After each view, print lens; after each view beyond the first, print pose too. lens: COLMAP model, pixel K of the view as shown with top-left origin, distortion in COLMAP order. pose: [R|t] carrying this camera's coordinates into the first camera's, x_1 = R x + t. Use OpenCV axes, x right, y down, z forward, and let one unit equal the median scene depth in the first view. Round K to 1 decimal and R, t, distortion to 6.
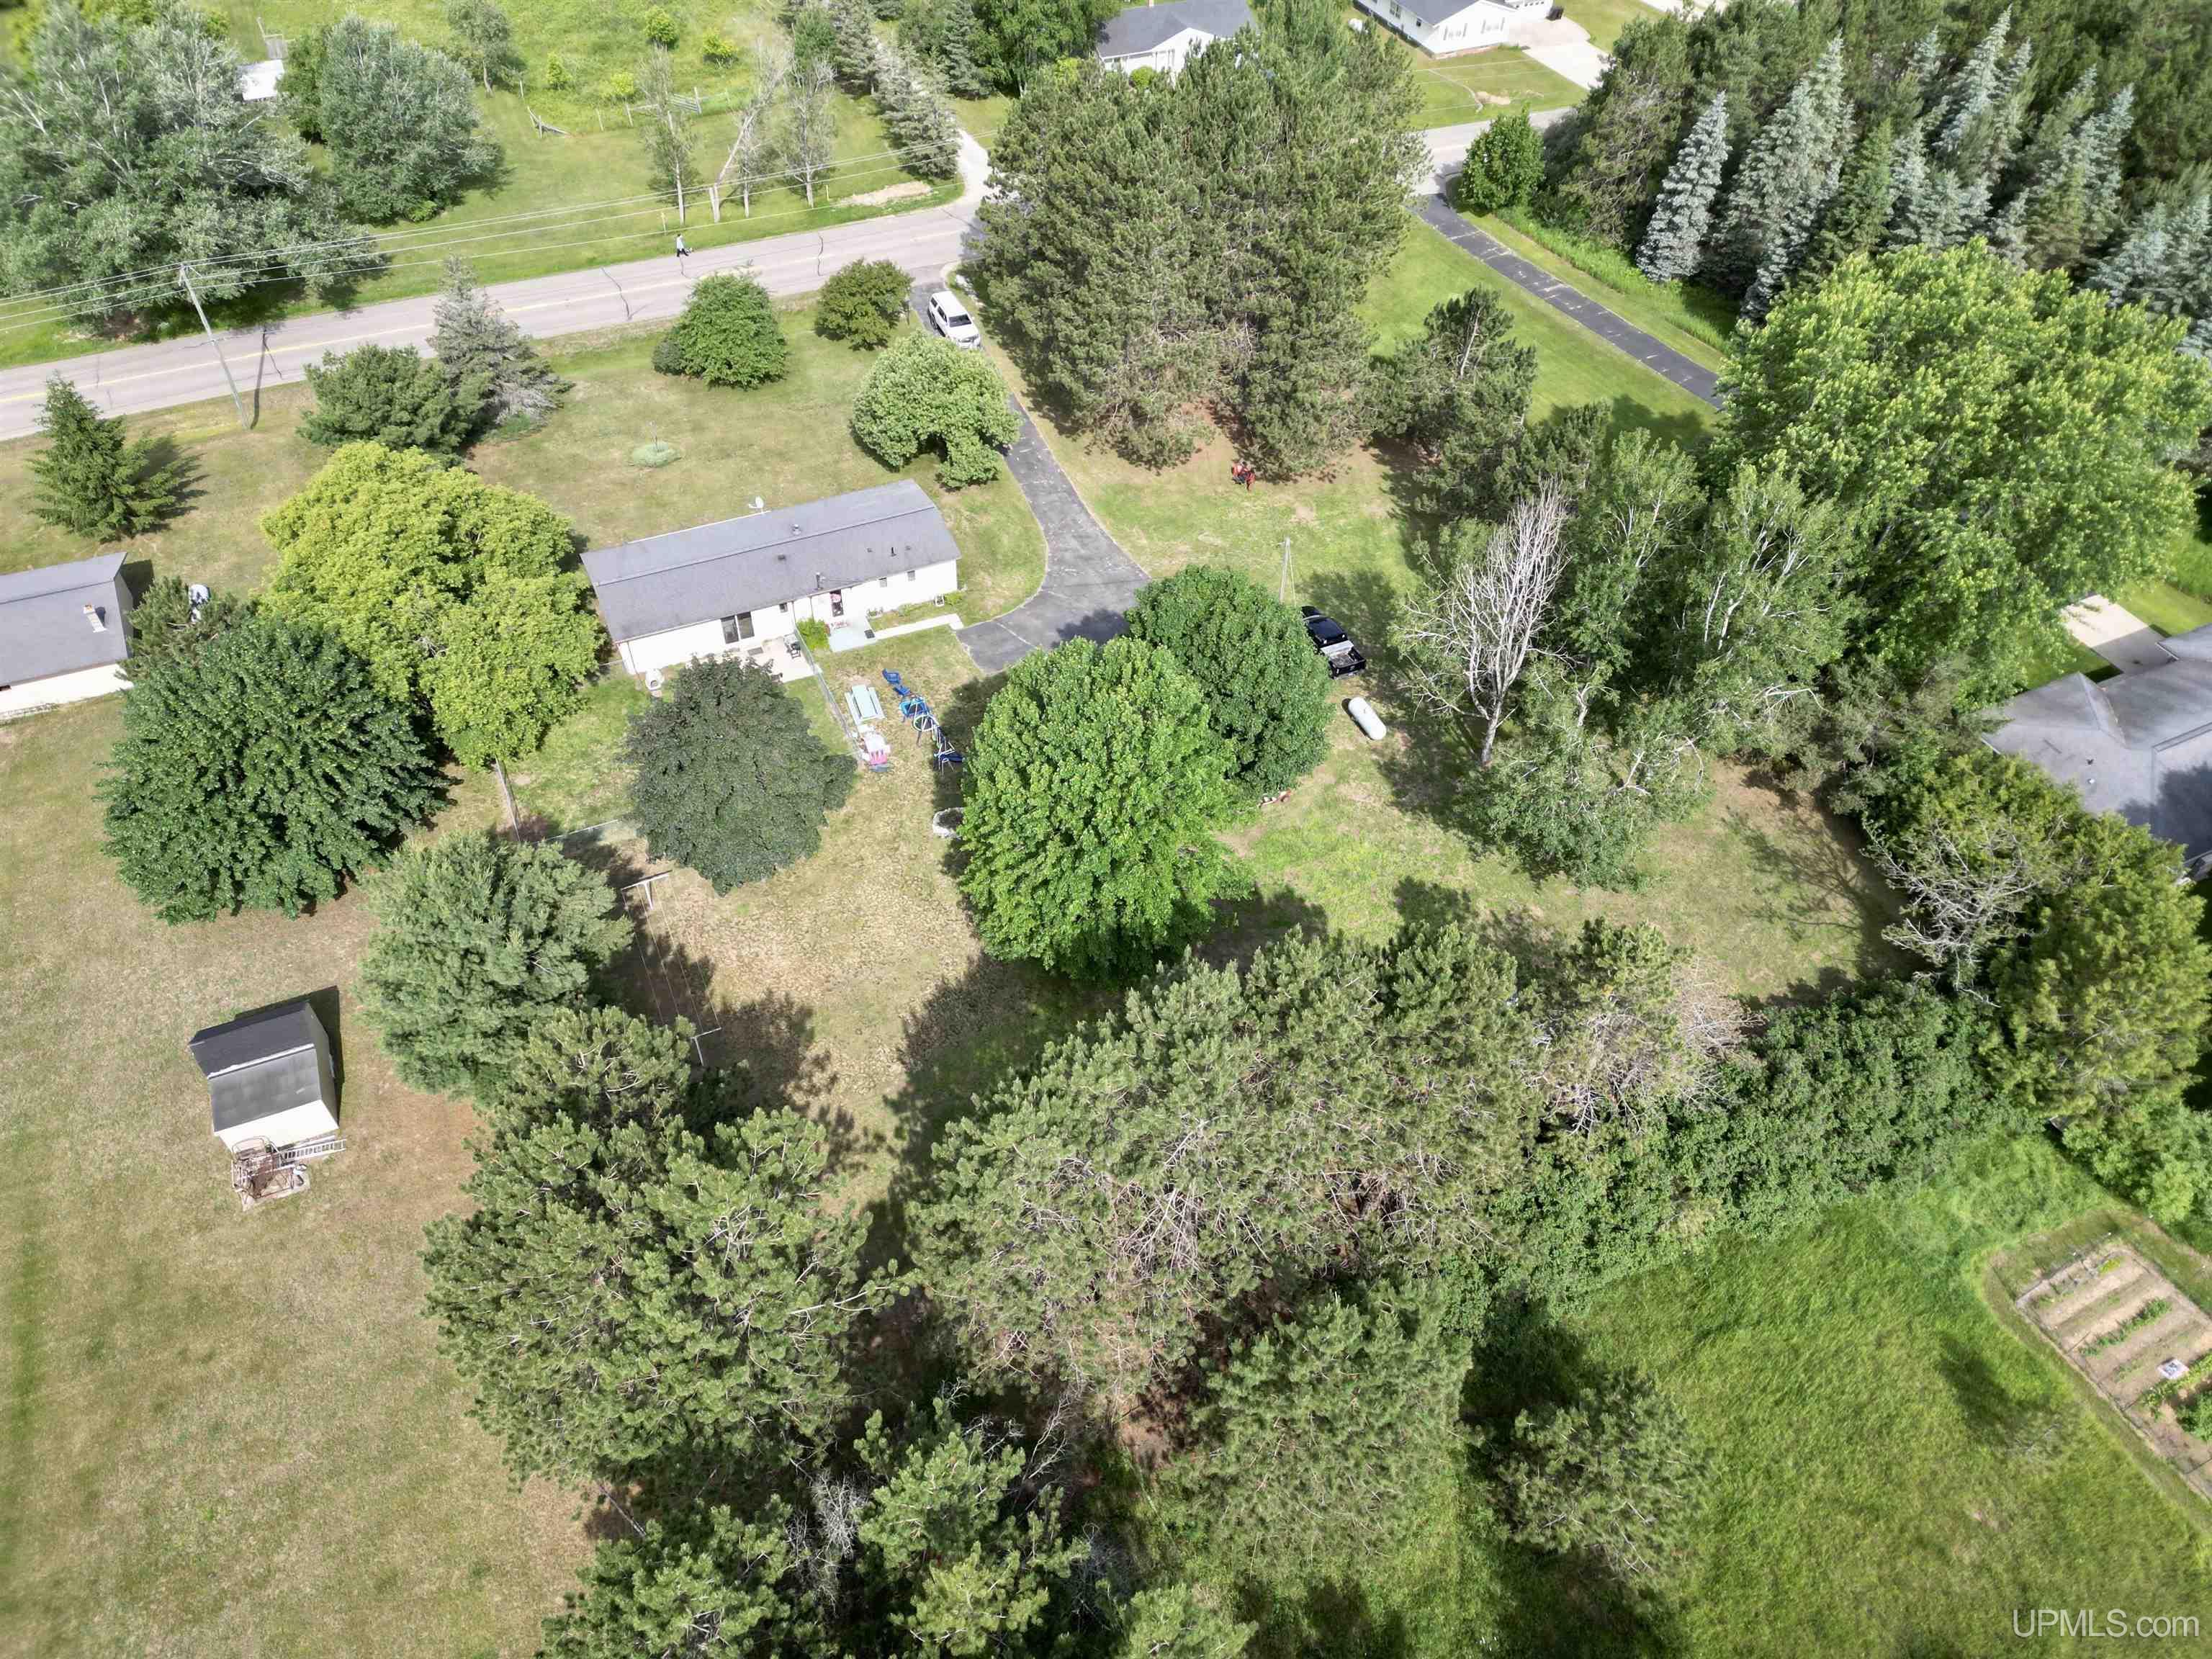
lens RADIAL K [[1534.4, 0, 1092.5], [0, 1534.4, 839.8], [0, 0, 1]] dist [0.054374, -0.002811]
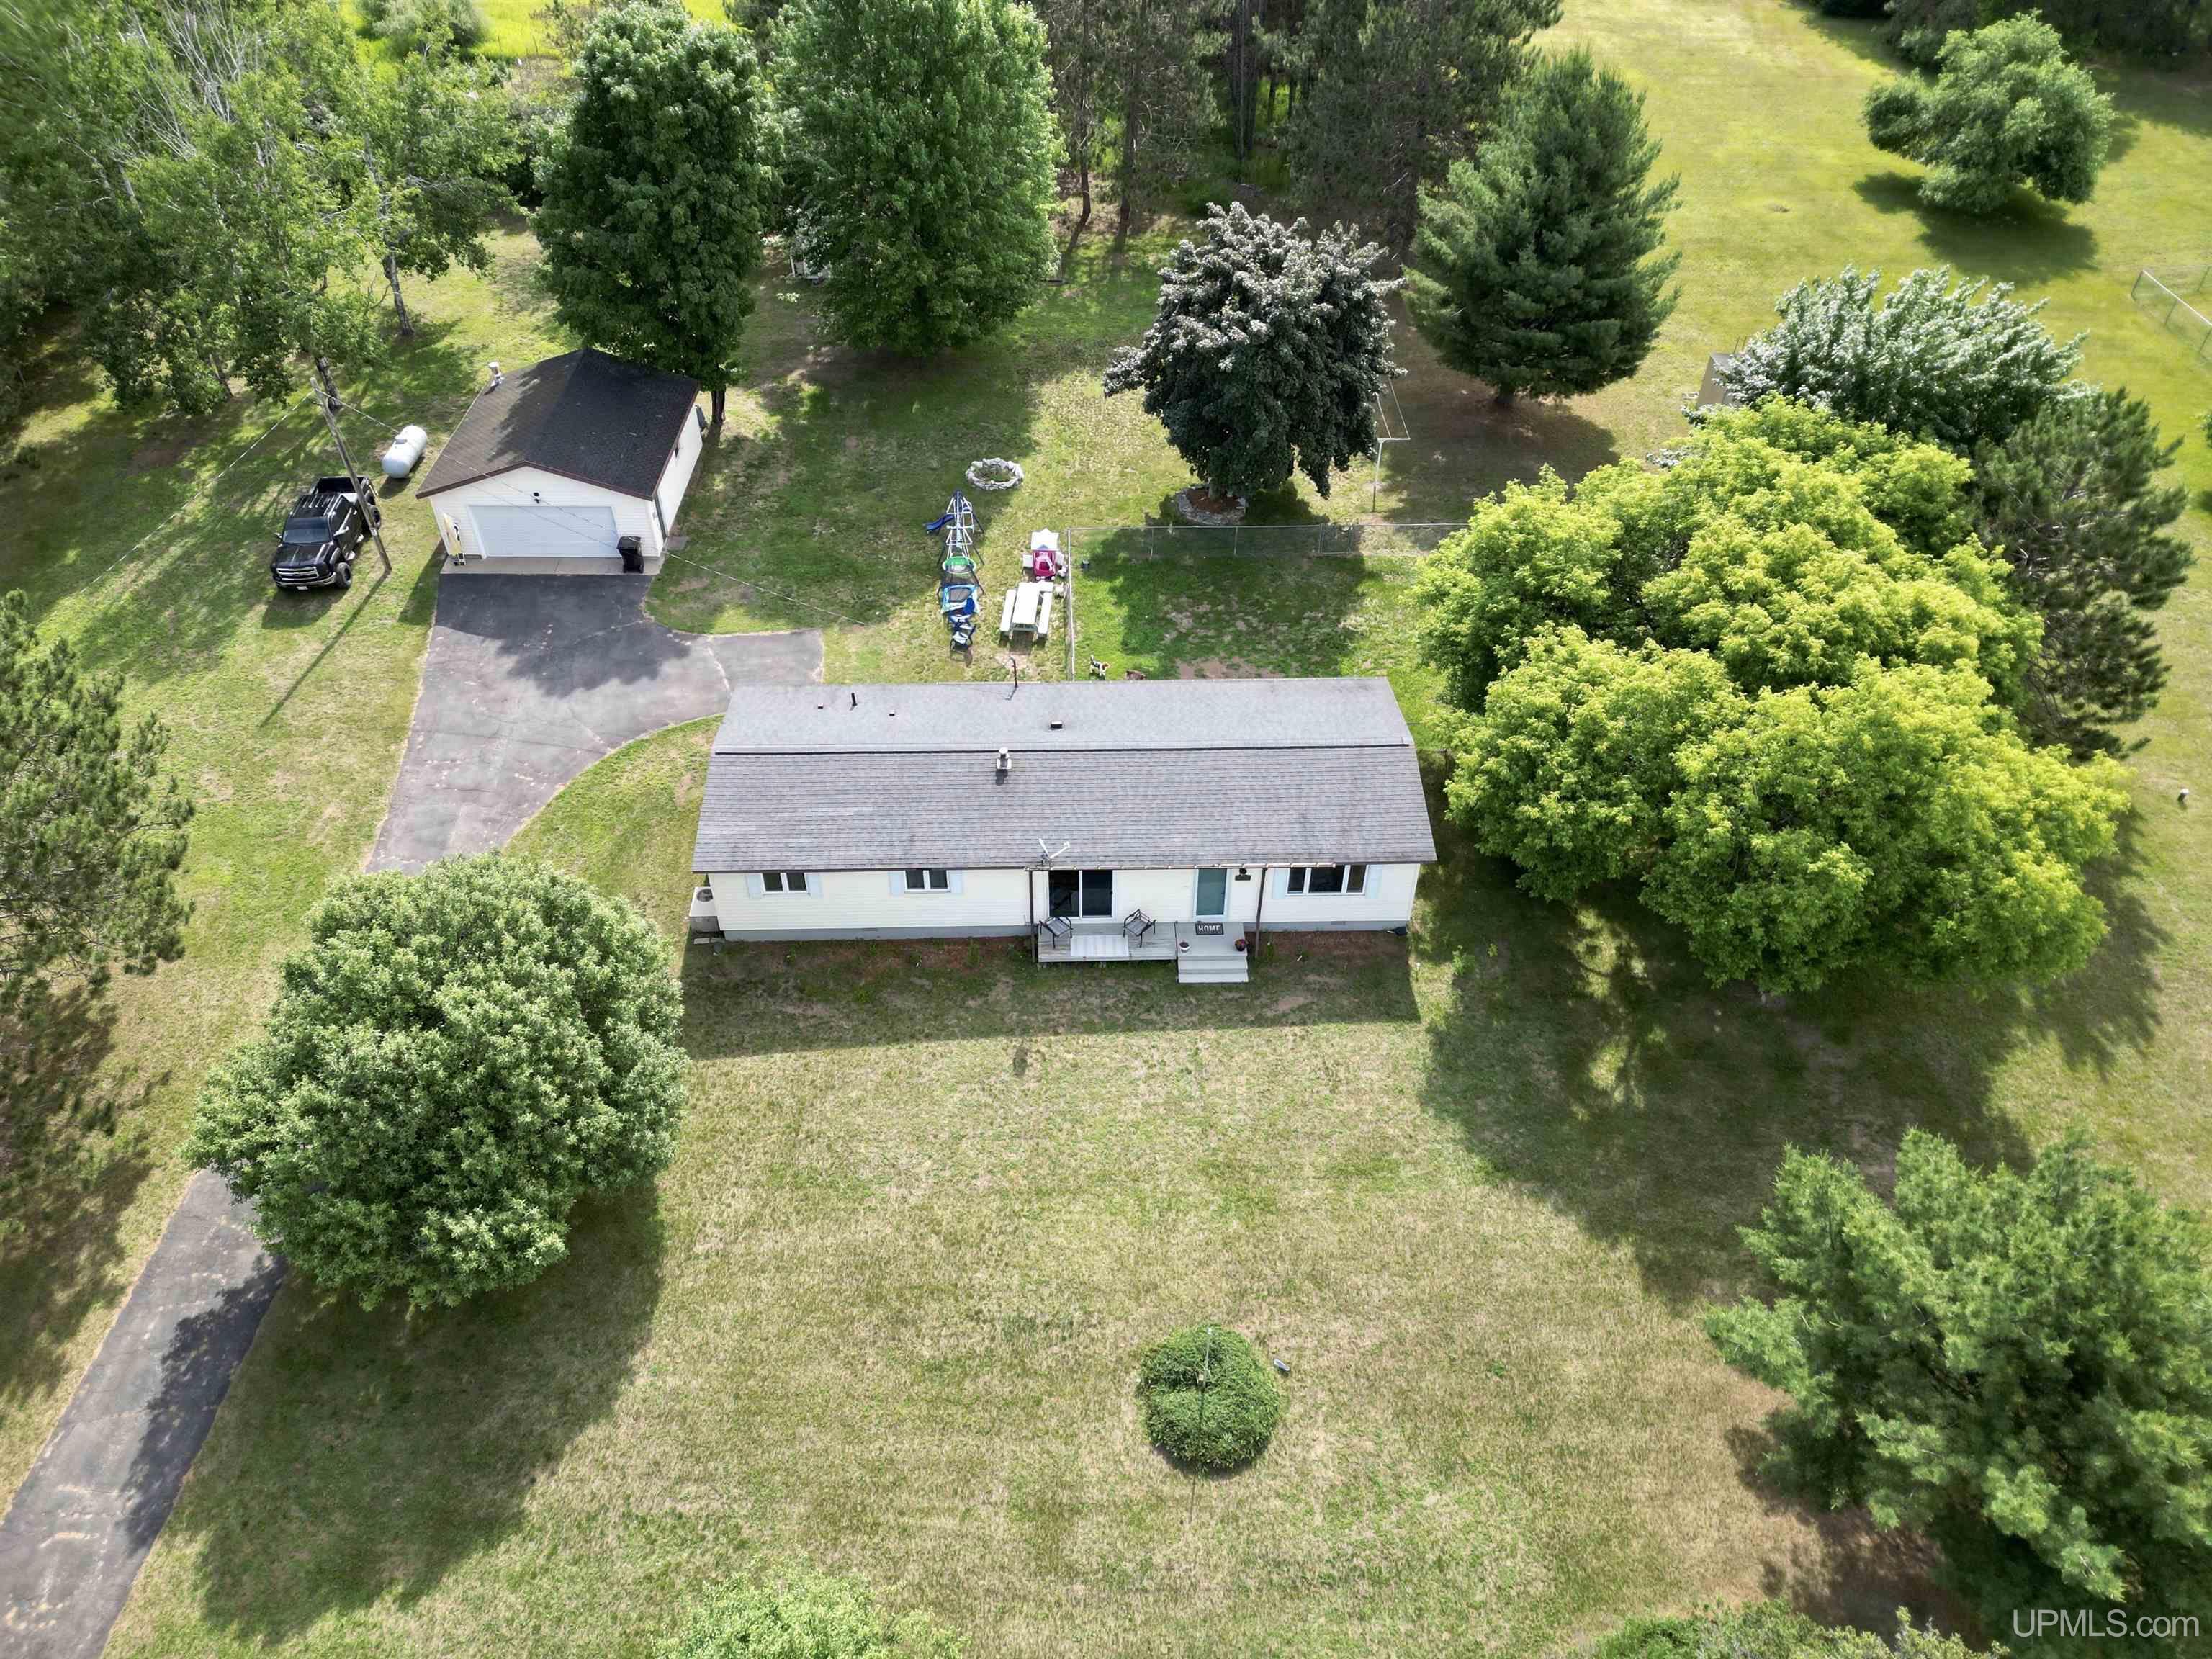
lens RADIAL K [[1534.4, 0, 1092.5], [0, 1534.4, 839.8], [0, 0, 1]] dist [0.054374, -0.002811]
pose [[-0.919659, -0.281761, 0.273567, -0.369172], [0.275814, 0.032477, 0.960662, -0.680204], [-0.279561, 0.958935, 0.047845, 1.026070]]
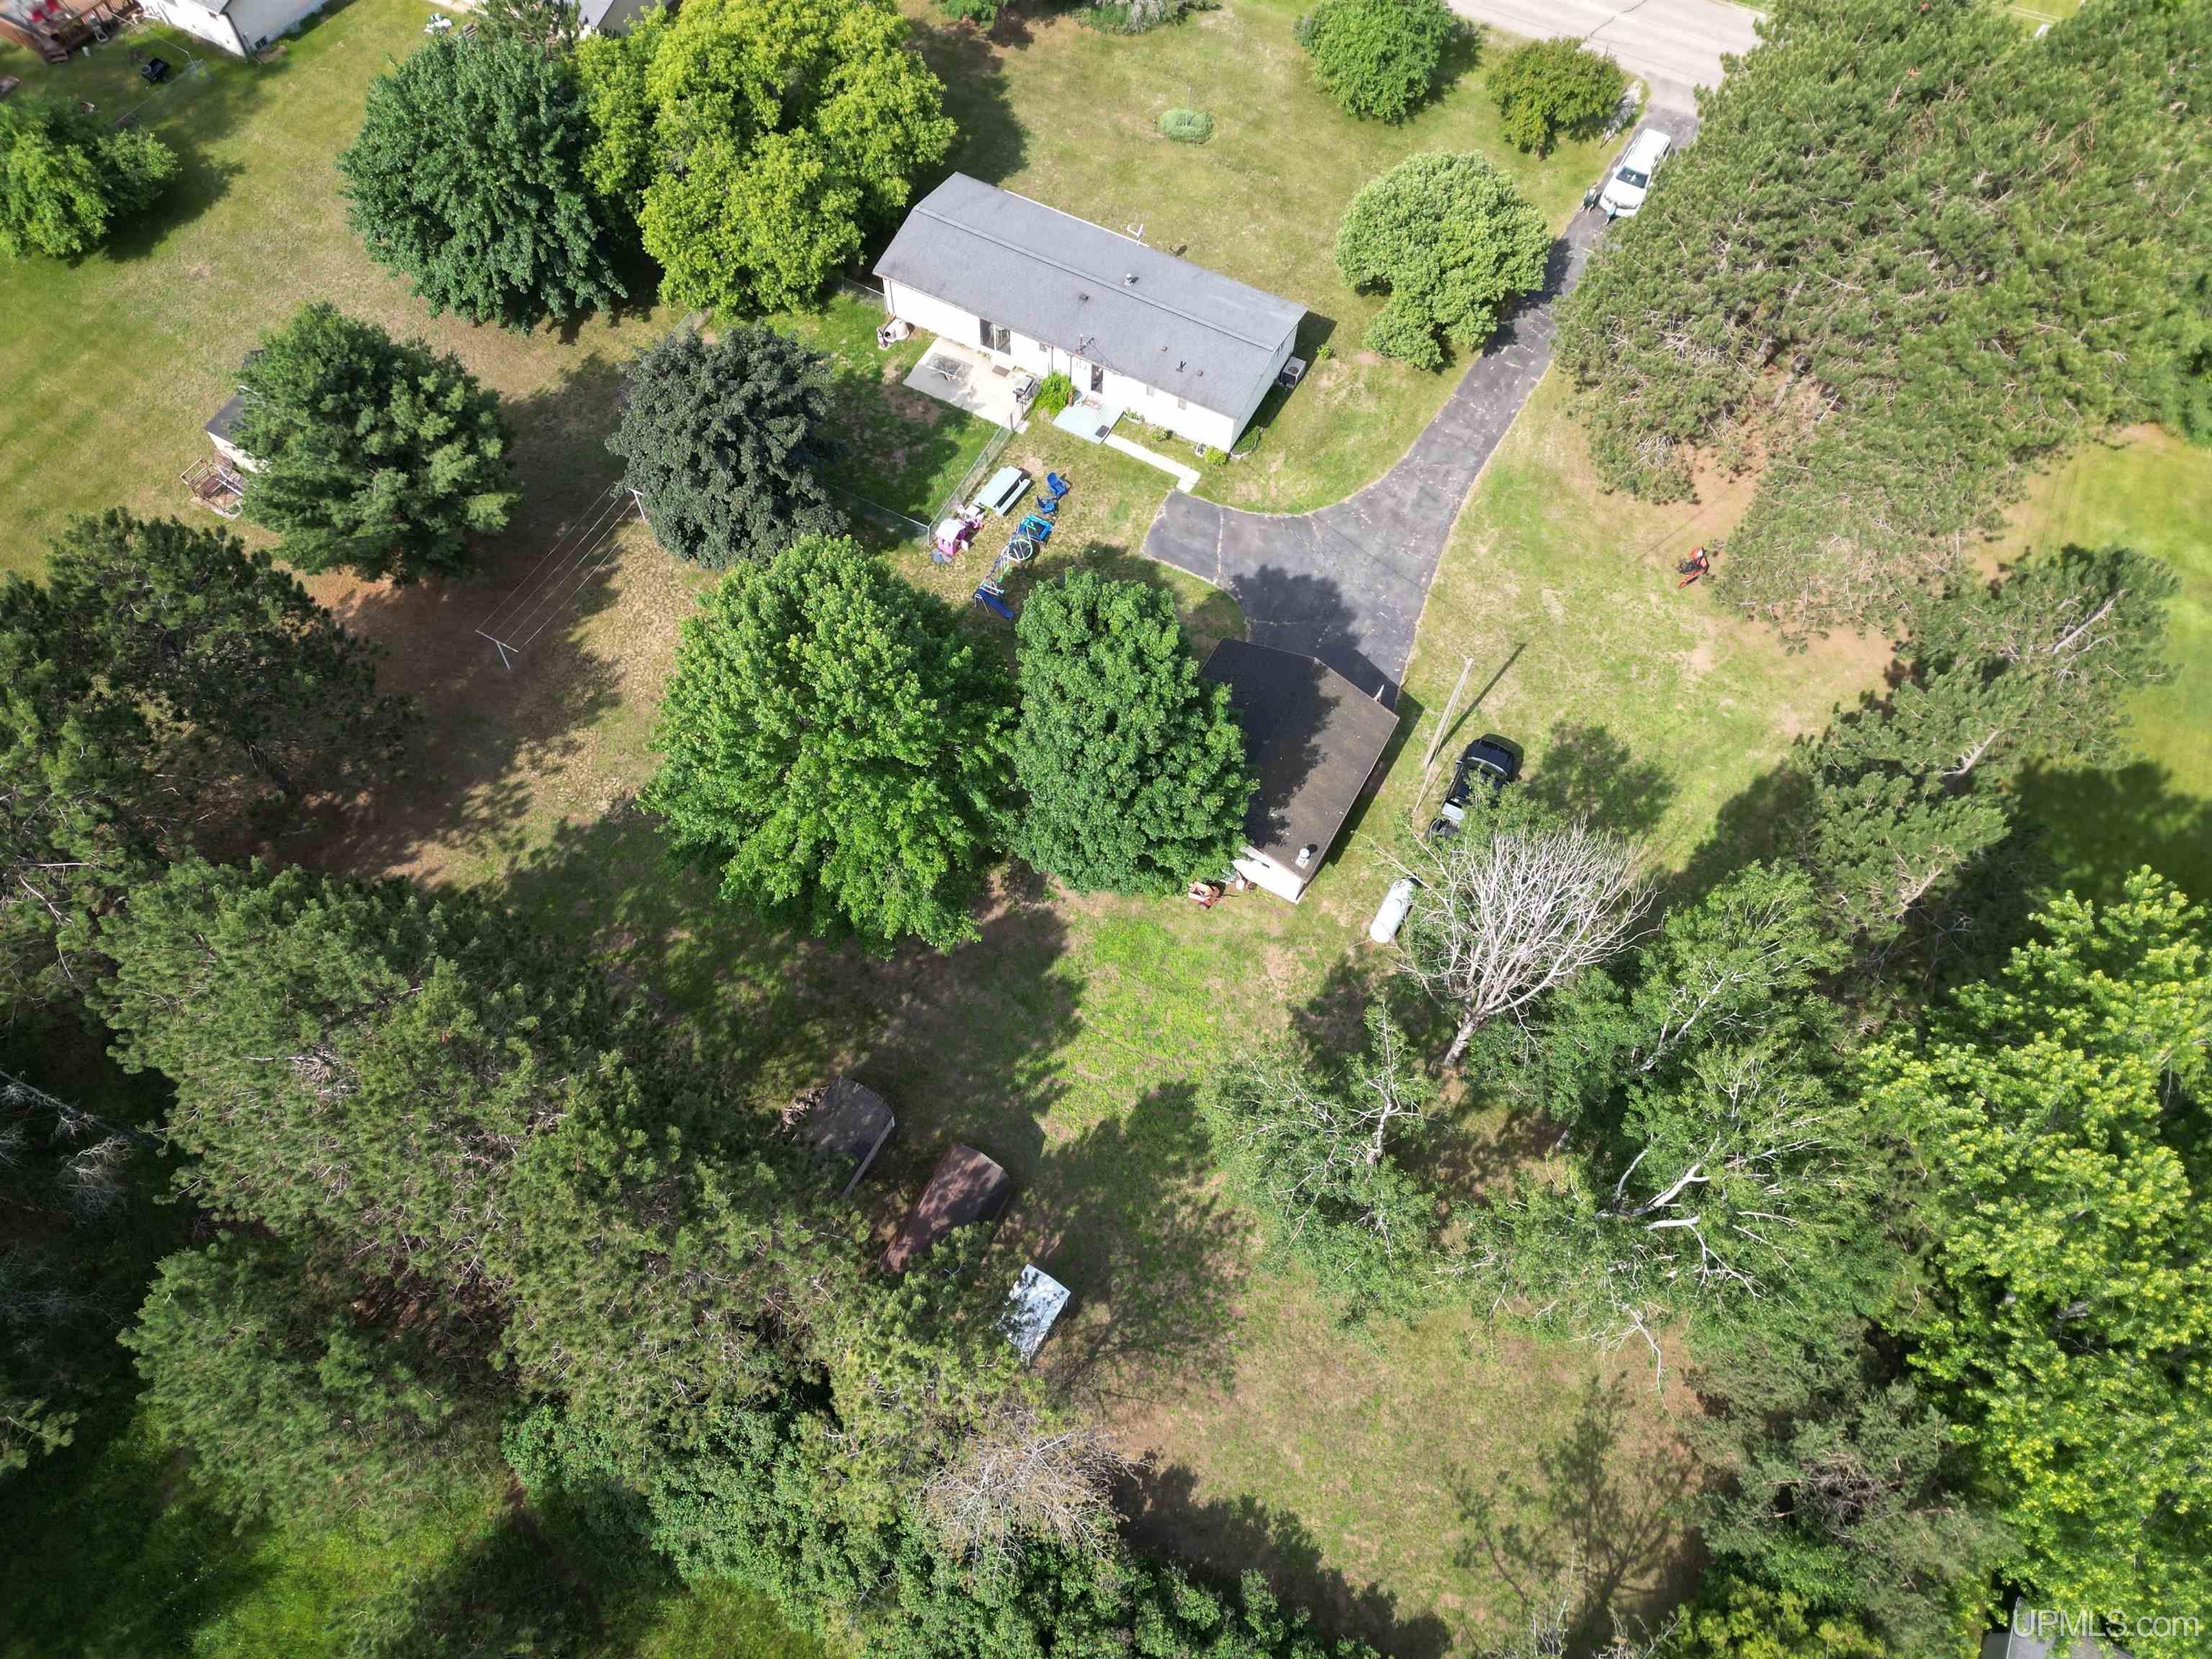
lens RADIAL K [[1534.4, 0, 1092.5], [0, 1534.4, 839.8], [0, 0, 1]] dist [0.054374, -0.002811]
pose [[0.615870, 0.689707, -0.380801, 0.342306], [-0.591567, 0.724056, 0.354670, -0.276996], [0.520340, 0.006838, 0.853932, 0.275750]]
